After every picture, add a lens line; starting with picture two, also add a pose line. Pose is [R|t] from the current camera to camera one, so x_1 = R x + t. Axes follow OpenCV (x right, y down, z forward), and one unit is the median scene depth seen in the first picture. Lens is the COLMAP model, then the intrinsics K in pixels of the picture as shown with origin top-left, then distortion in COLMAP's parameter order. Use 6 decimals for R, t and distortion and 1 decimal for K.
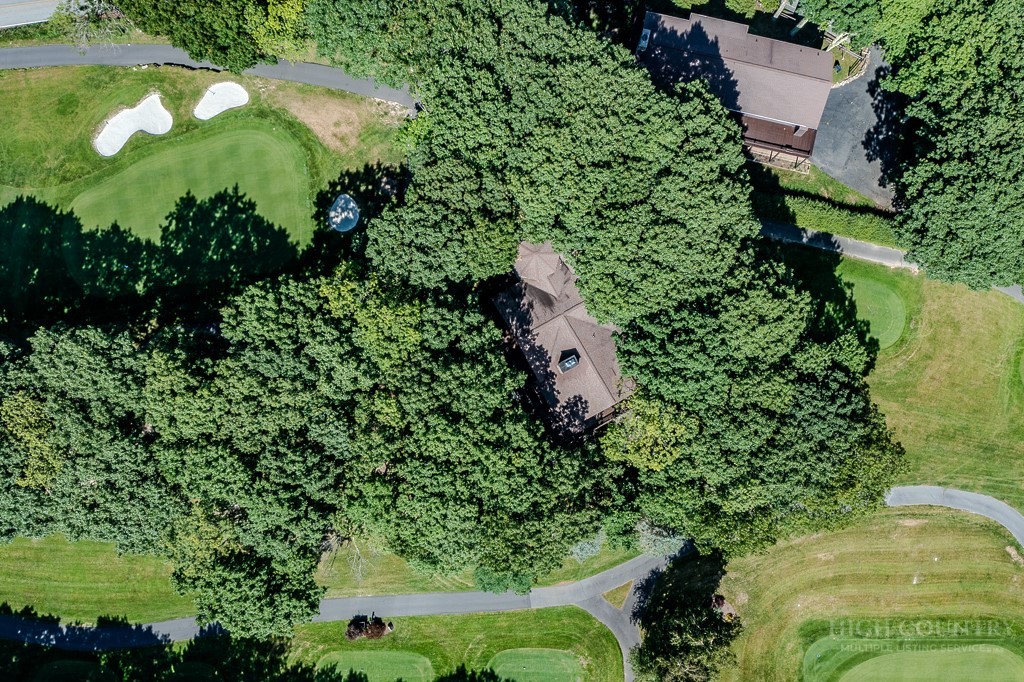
lens RADIAL K [[836.6, 0, 550.4], [0, 836.6, 376.1], [0, 0, 1]] dist [-0.014199, 0.007966]
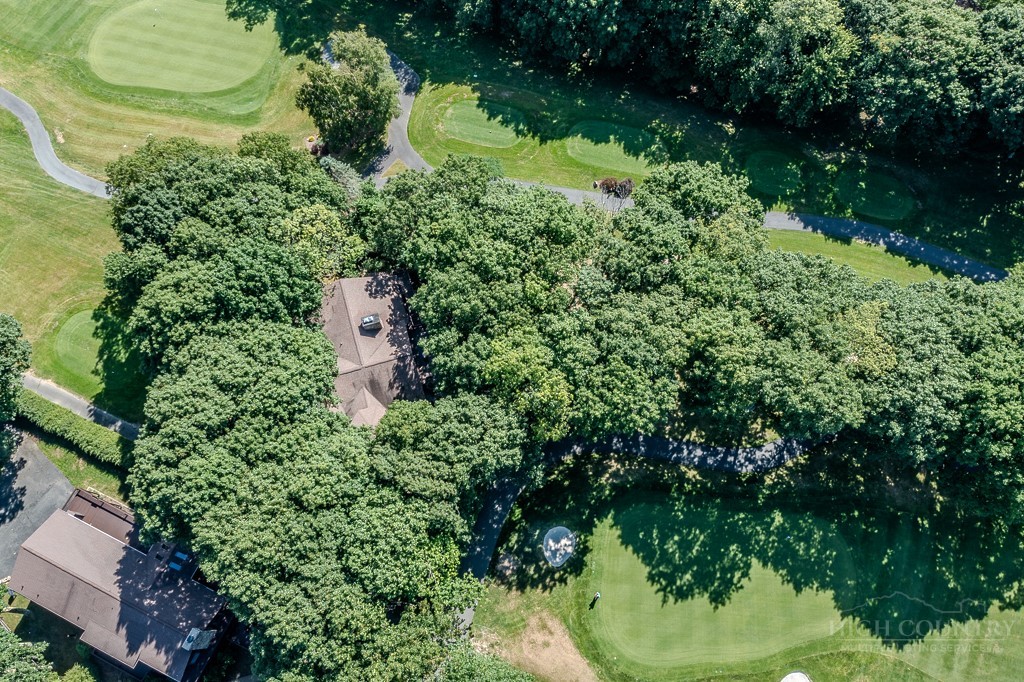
lens RADIAL K [[836.6, 0, 500.9], [0, 836.6, 332.8], [0, 0, 1]] dist [-0.014199, 0.007966]
pose [[-0.972254, -0.223706, 0.068396, -0.225677], [0.232808, -0.896738, 0.376380, -0.408745], [-0.022865, 0.381860, 0.923937, 0.027220]]
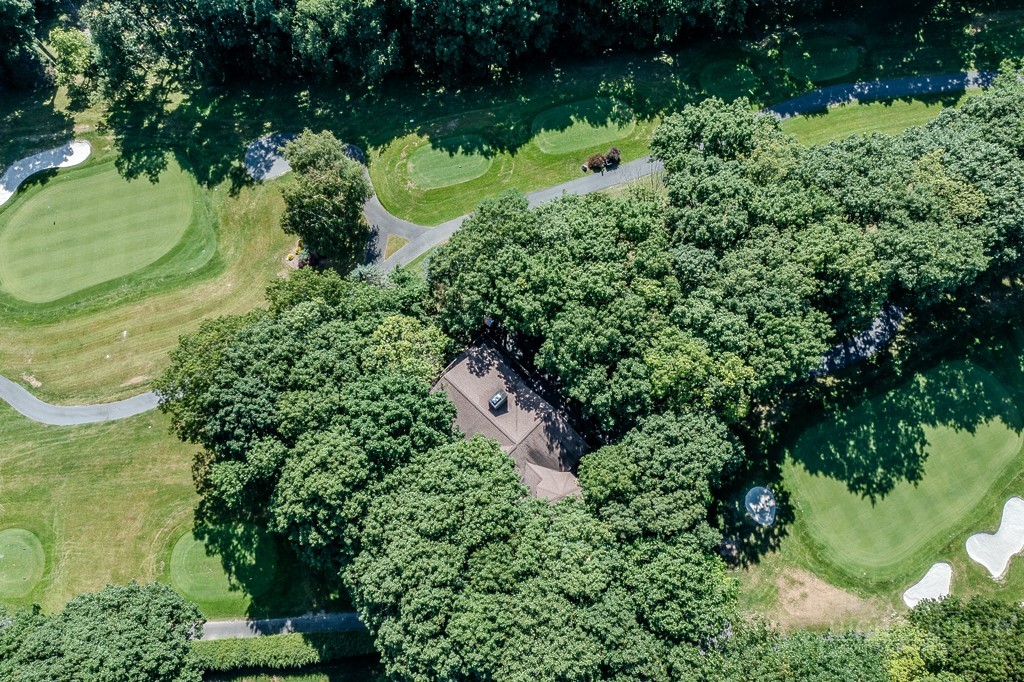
lens RADIAL K [[836.6, 0, 481.5], [0, 836.6, 343.1], [0, 0, 1]] dist [-0.014199, 0.007966]
pose [[-0.963757, 0.255518, -0.076699, 0.107494], [-0.266248, -0.903038, 0.337097, -0.307465], [0.016872, 0.345301, 0.938340, 0.021480]]
